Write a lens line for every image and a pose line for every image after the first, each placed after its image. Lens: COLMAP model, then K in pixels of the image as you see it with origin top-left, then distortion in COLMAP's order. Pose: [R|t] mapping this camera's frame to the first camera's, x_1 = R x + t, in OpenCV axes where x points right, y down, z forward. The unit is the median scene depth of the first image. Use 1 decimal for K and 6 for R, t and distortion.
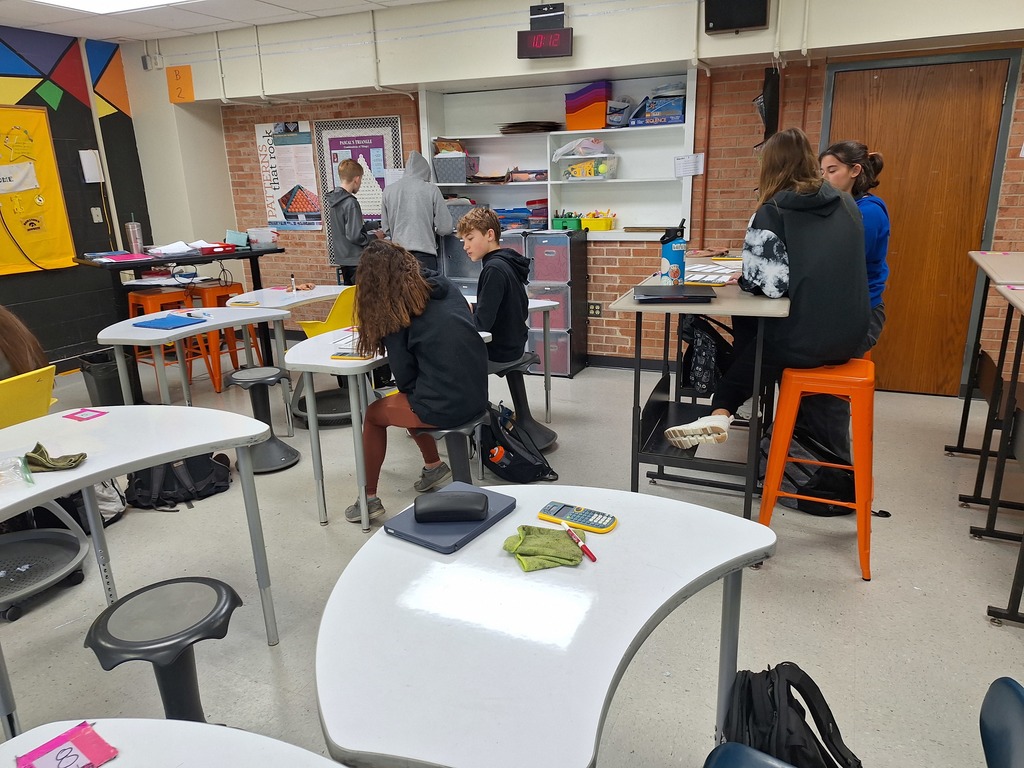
lens RADIAL K [[689.8, 0, 513.2], [0, 689.8, 378.8], [0, 0, 1]] dist [0.001216, 0.001409]
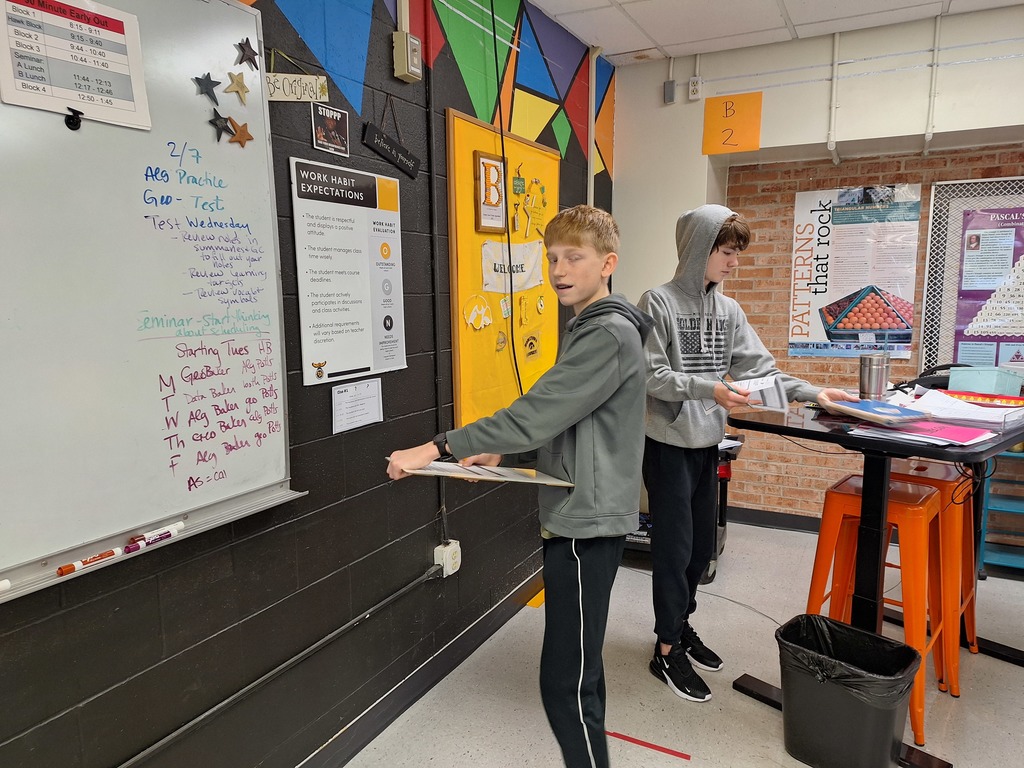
lens RADIAL K [[689.8, 0, 511.5], [0, 689.8, 389.5], [0, 0, 1]] dist [0.001216, 0.001409]
pose [[0.998553, 0.018617, -0.050452, -0.604160], [-0.025576, 0.989677, -0.141016, -0.095741], [0.047306, 0.142102, 0.988721, 0.393728]]
